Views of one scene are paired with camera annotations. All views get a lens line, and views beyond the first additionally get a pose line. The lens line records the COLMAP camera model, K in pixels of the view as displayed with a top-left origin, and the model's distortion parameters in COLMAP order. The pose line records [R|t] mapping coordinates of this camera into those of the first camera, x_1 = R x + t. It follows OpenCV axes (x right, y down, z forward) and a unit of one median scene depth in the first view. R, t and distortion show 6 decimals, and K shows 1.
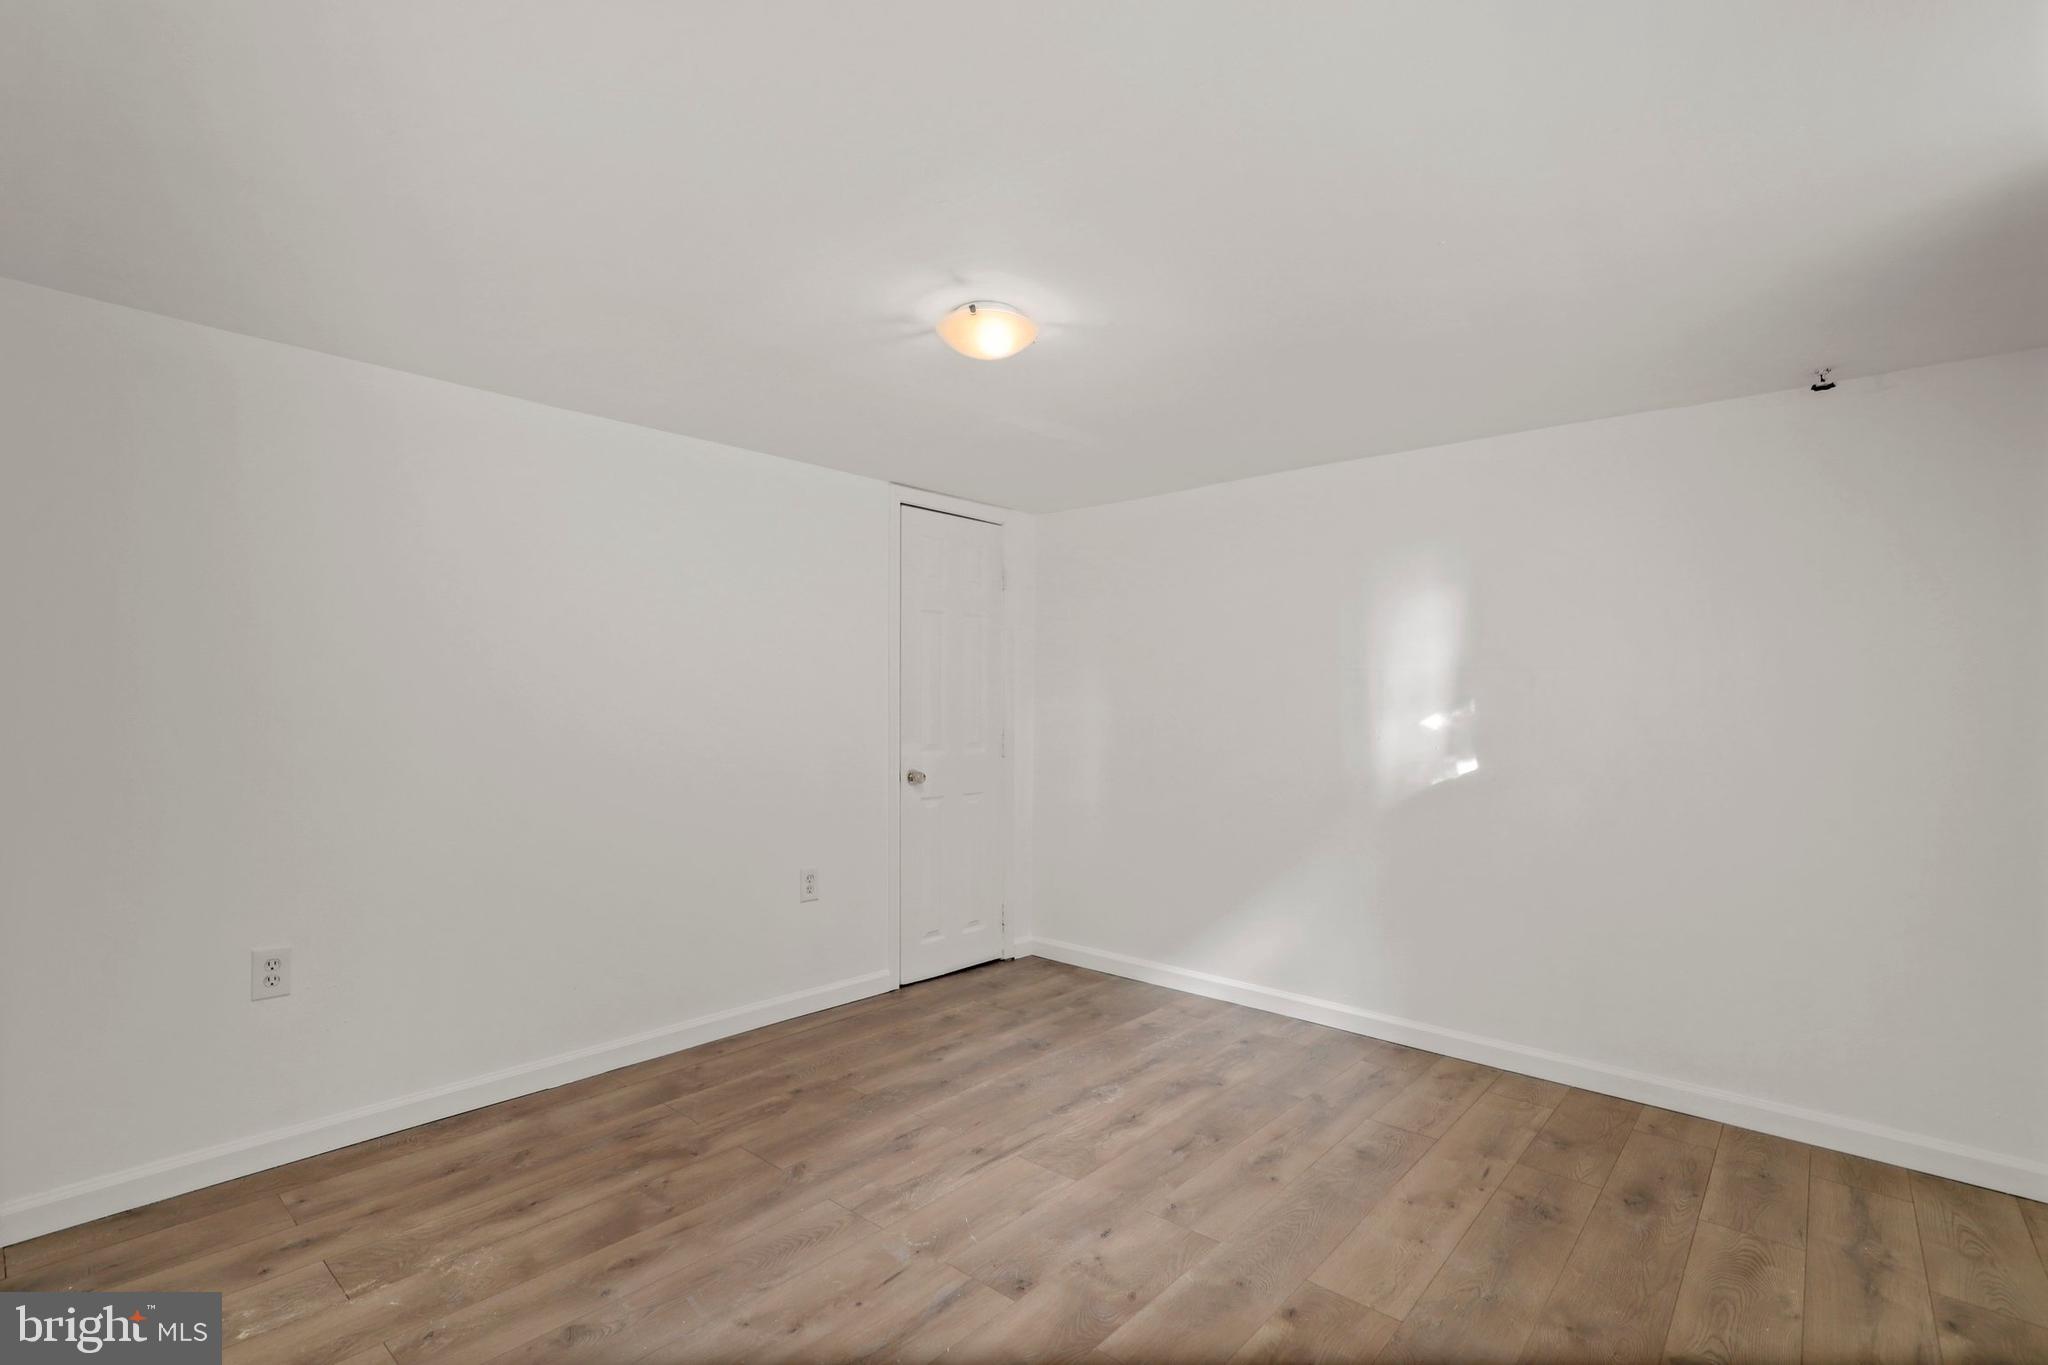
lens RADIAL K [[951.9, 0, 1024.8], [0, 951.9, 699.4], [0, 0, 1]] dist [-0.010461, 0.001045]
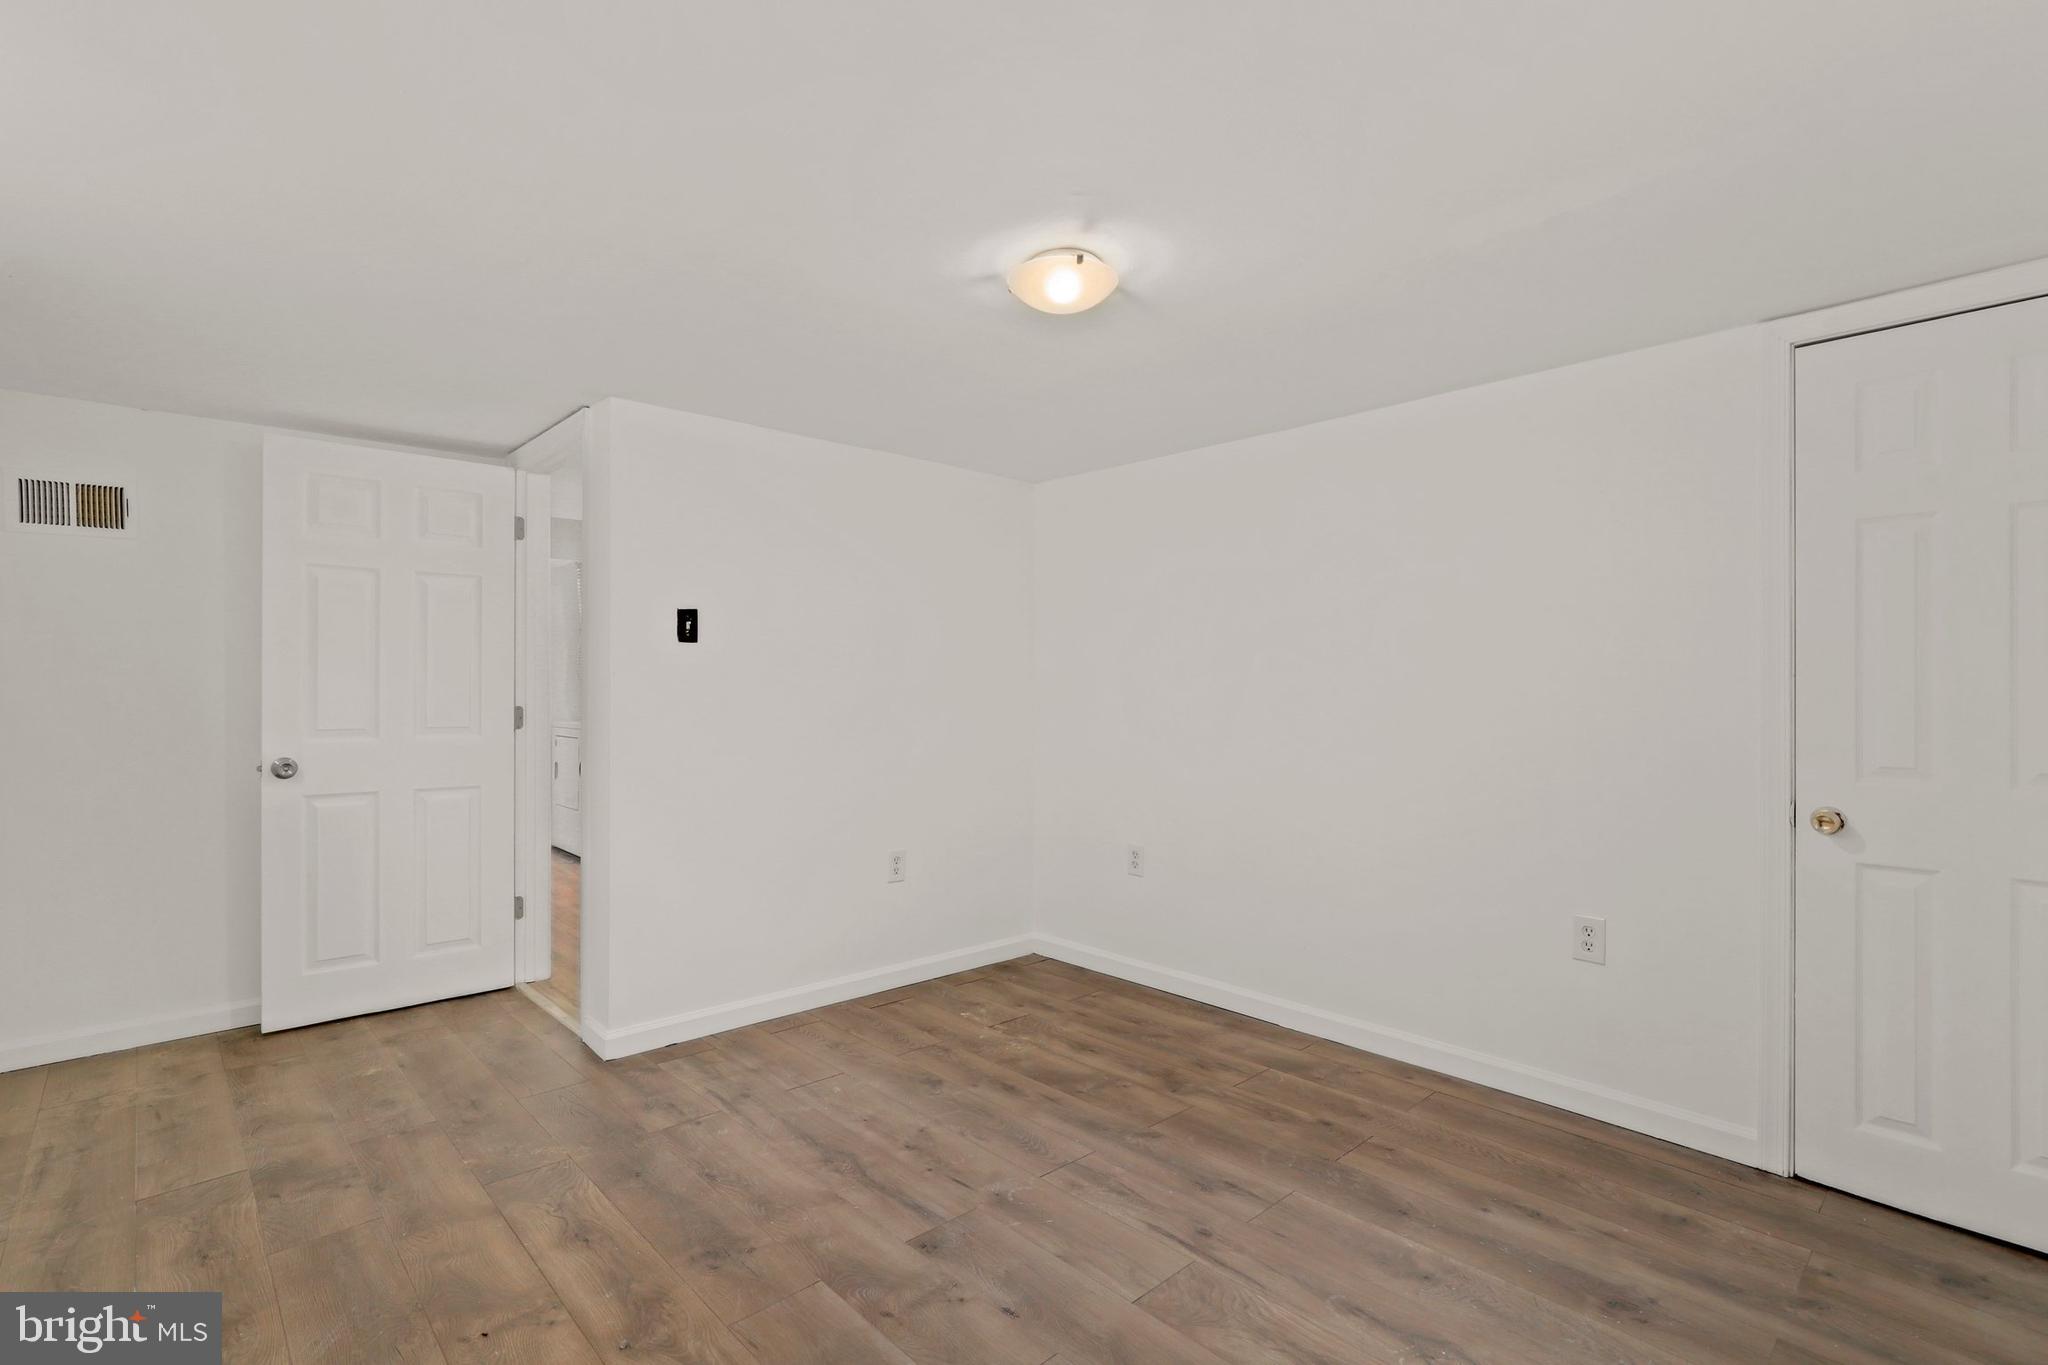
lens RADIAL K [[951.9, 0, 1024.8], [0, 951.9, 699.4], [0, 0, 1]] dist [-0.010461, 0.001045]
pose [[-0.104163, -0.000147, -0.994560, 0.760125], [-0.002821, 0.999996, 0.000148, 0.016744], [0.994556, 0.002821, -0.104163, 0.909783]]
